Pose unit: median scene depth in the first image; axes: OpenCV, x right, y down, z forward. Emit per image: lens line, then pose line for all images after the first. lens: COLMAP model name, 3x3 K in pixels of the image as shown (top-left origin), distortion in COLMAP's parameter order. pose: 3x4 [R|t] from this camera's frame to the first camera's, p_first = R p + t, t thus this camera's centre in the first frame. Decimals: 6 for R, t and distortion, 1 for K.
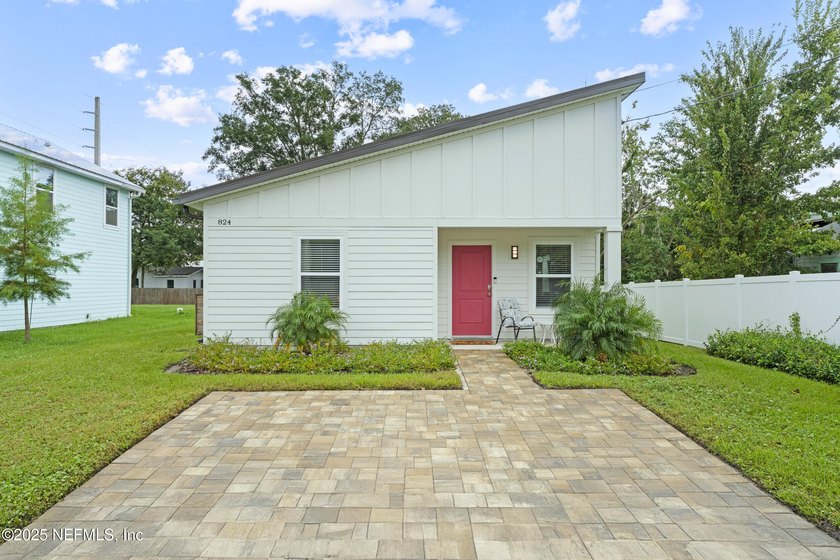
lens RADIAL K [[506.5, 0, 420.0], [0, 506.5, 280.0], [0, 0, 1]] dist [0.002557, 0.000214]
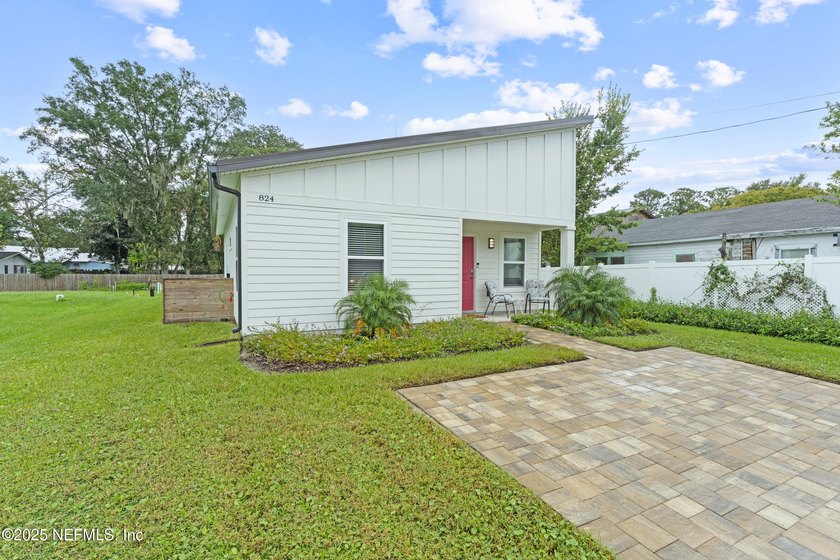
lens RADIAL K [[374.9, 0, 448.2], [0, 374.9, 279.4], [0, 0, 1]] dist [0.000843, -0.000328]
pose [[0.901767, -0.008658, 0.432136, -0.366251], [-0.005440, 0.999493, 0.031376, 0.007373], [-0.432188, -0.030645, 0.901263, 0.240165]]
